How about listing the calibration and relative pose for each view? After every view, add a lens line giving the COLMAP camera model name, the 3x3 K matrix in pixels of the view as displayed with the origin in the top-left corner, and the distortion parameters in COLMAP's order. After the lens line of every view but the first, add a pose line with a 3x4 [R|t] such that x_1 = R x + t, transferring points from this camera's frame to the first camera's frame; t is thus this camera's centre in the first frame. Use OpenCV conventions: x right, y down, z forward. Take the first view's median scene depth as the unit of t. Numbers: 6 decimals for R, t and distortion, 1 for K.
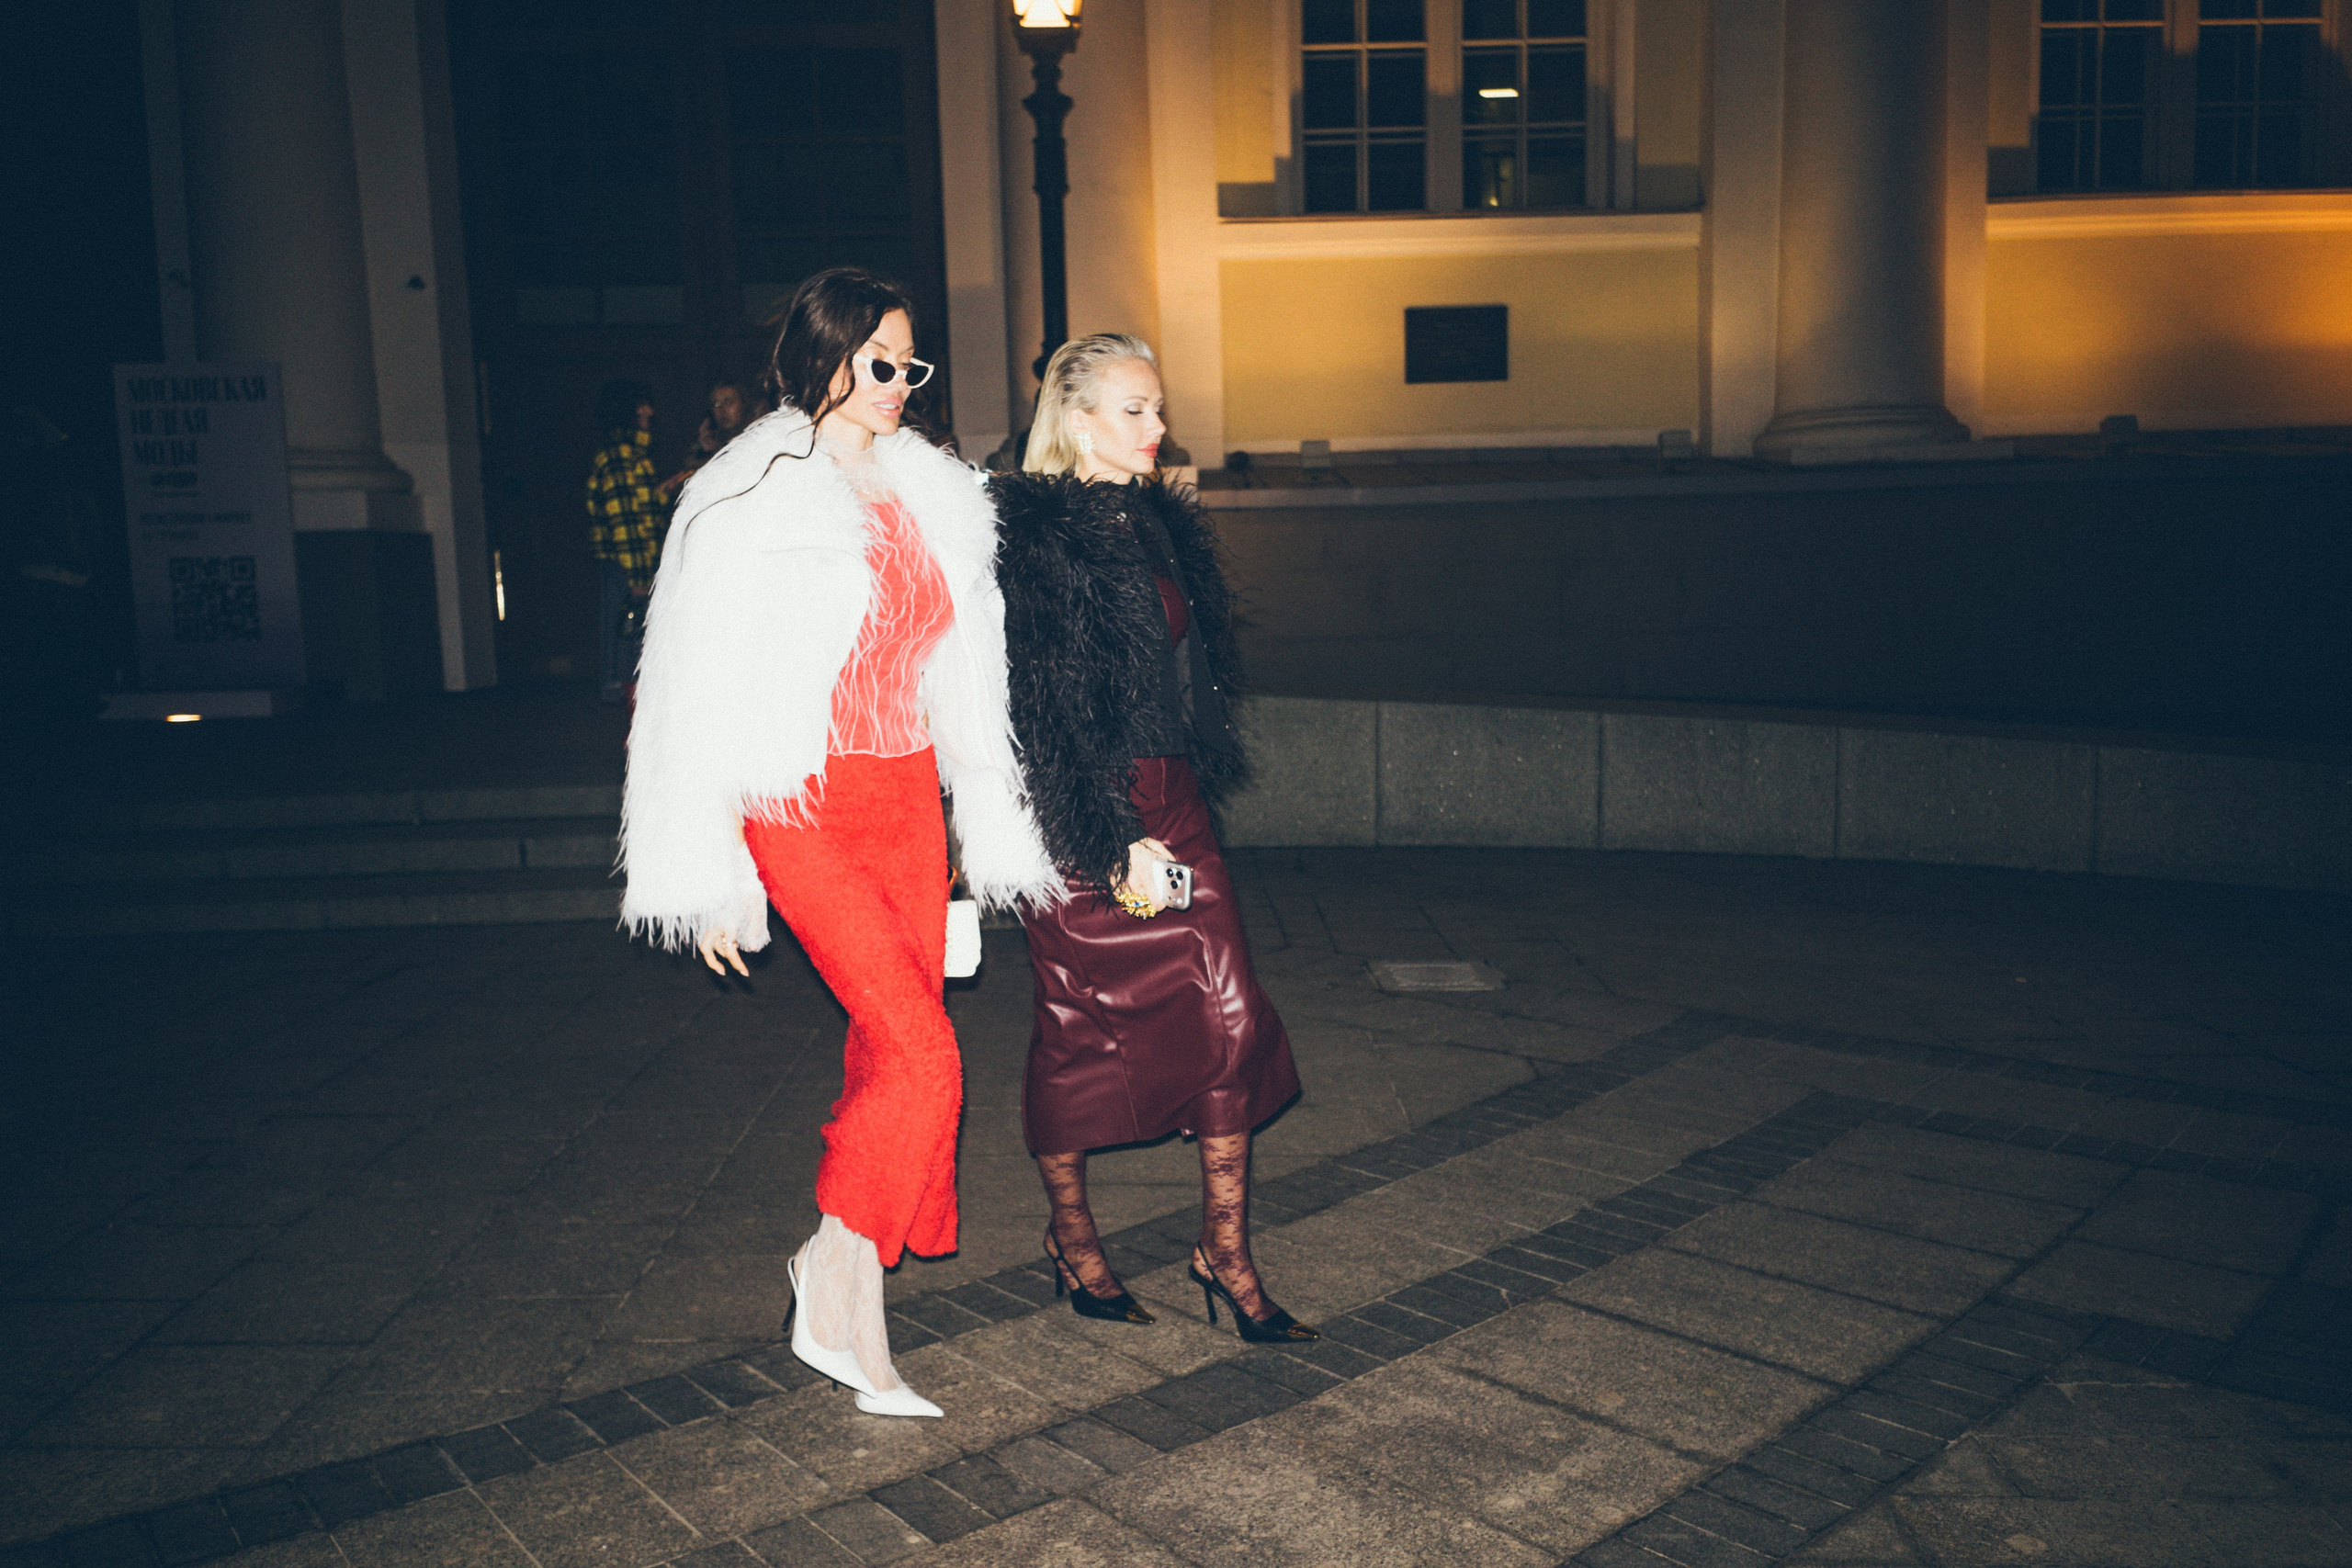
lens RADIAL K [[1874.6, 0, 1176.0], [0, 1874.6, 784.0], [0, 0, 1]] dist [0.063490, -0.105237]
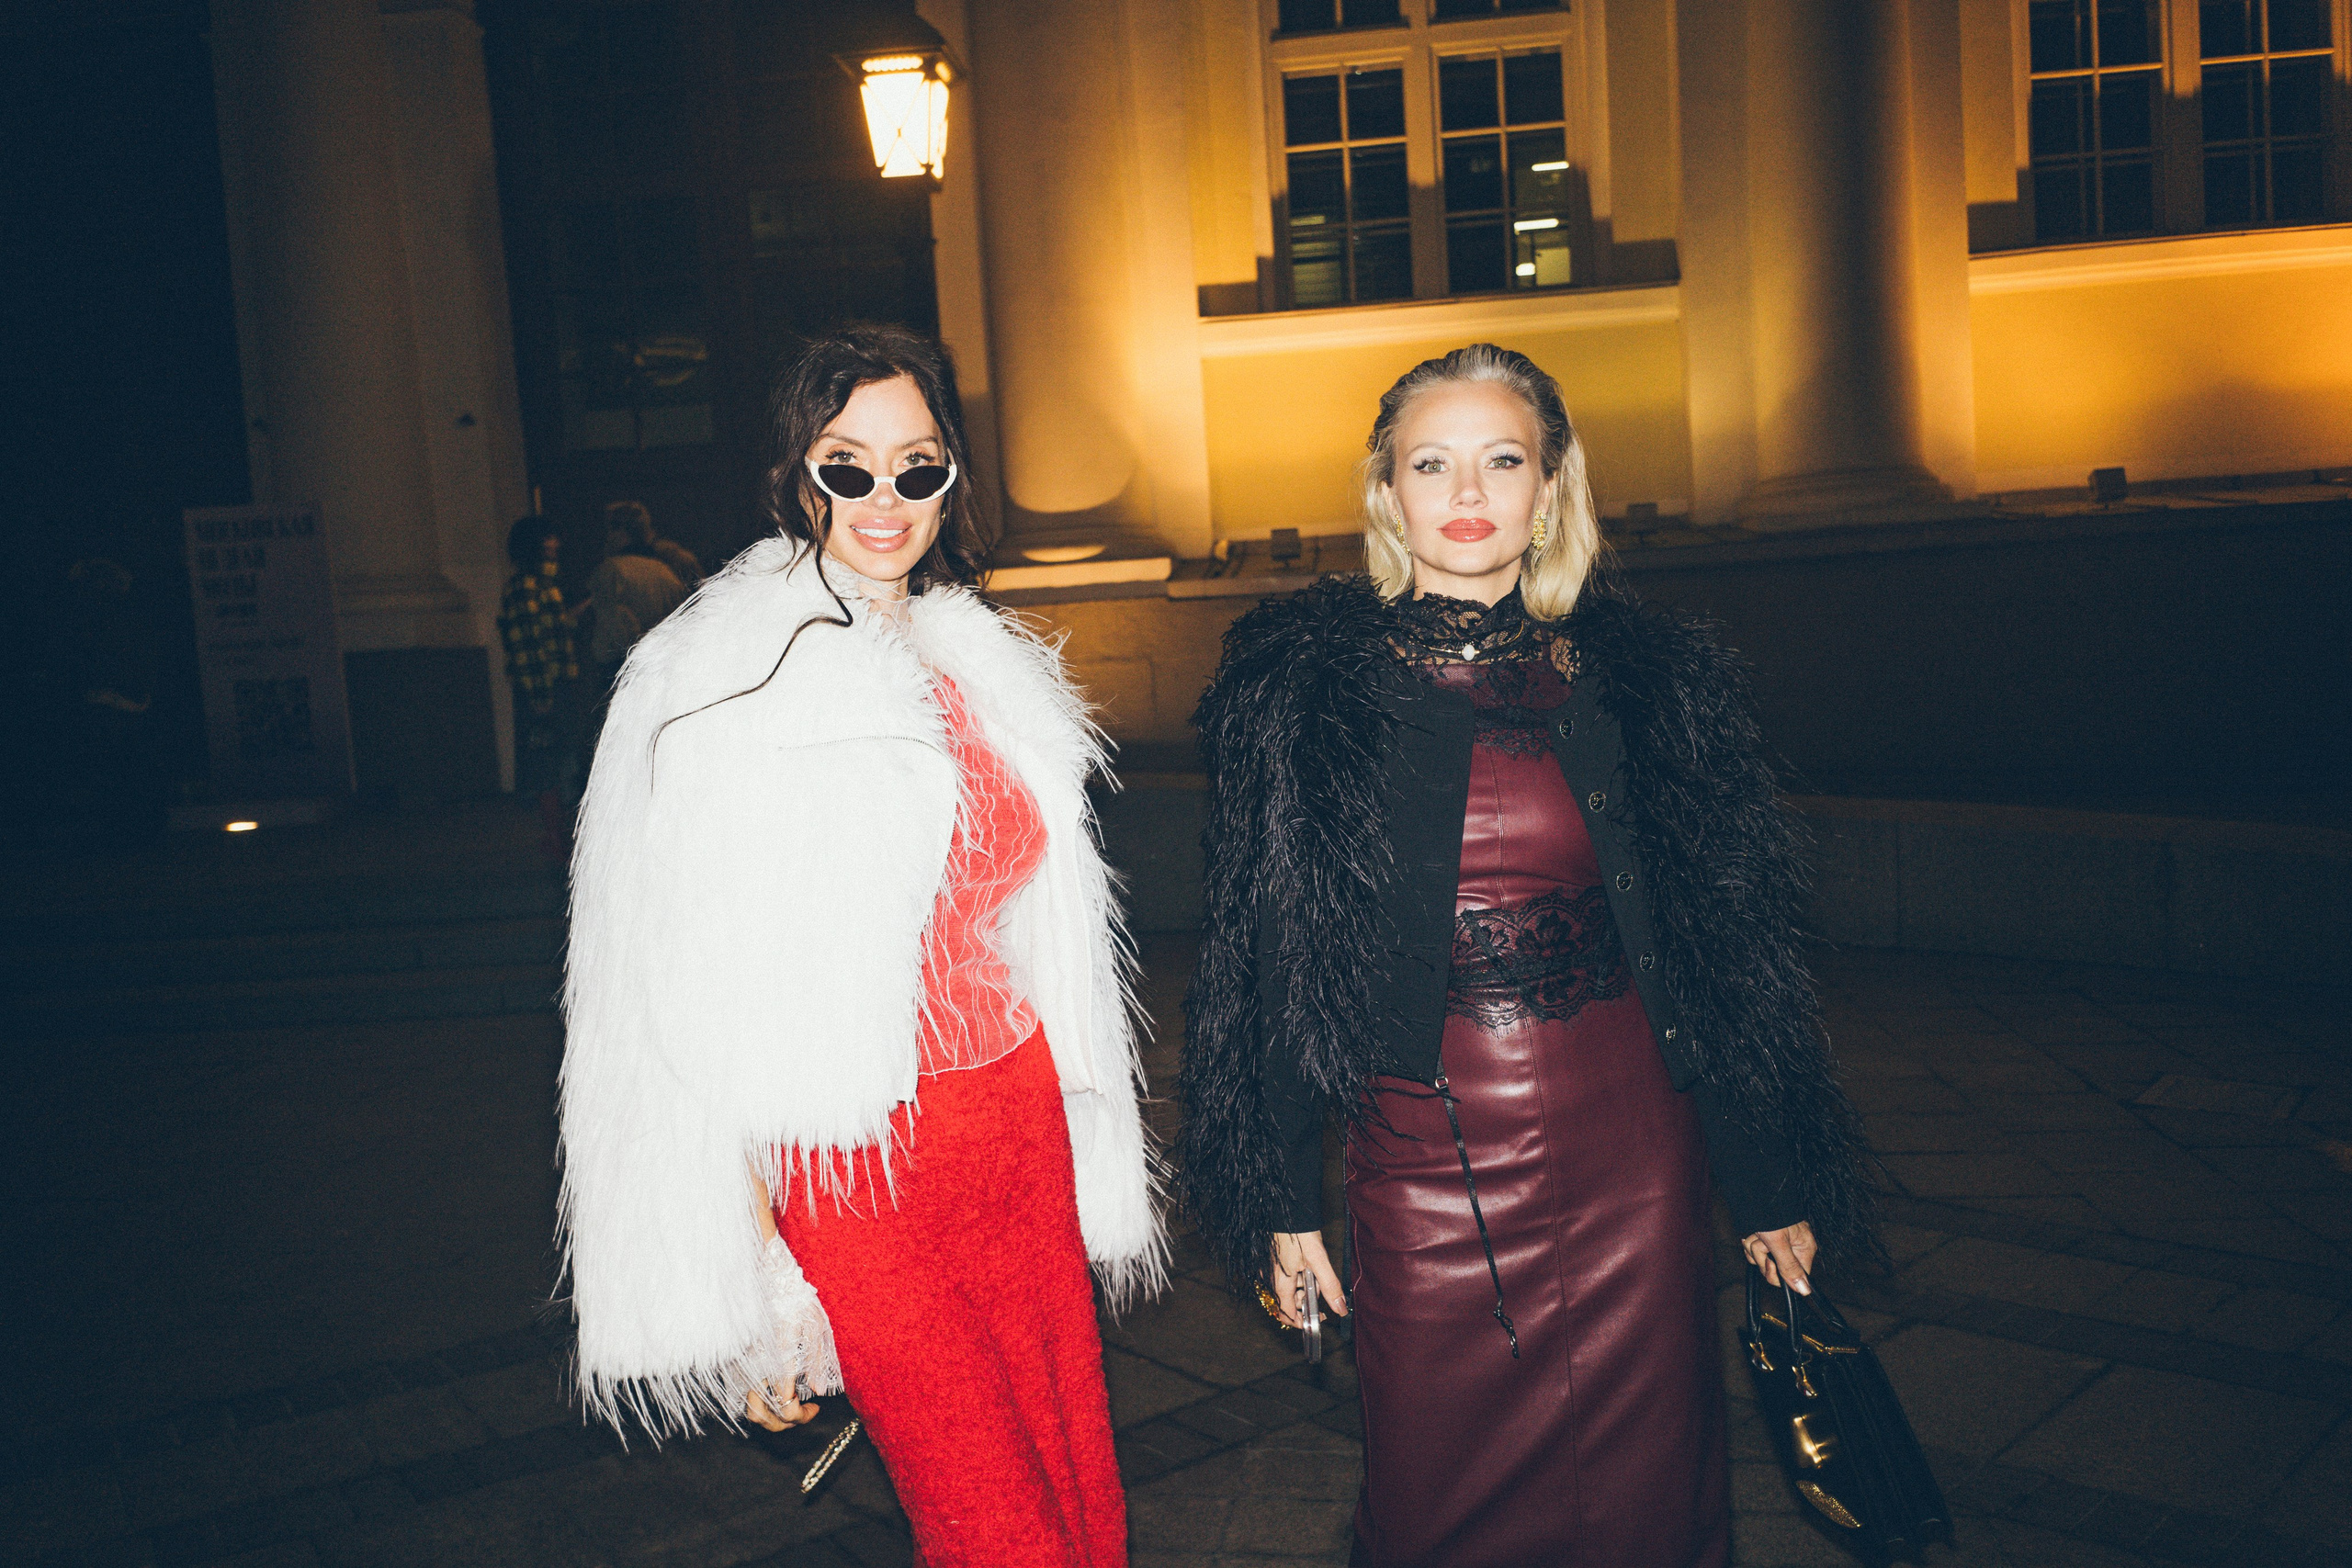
lens RADIAL K [[1874.6, 0, 1176.0], [0, 1874.6, 784.0], [0, 0, 1]] dist [0.063490, -0.105237]
pose [[0.992577, -0.026700, -0.118654, 0.128197], [0.022757, 0.999147, -0.034460, -0.007967], [0.119473, 0.031504, 0.992337, -0.025724]]
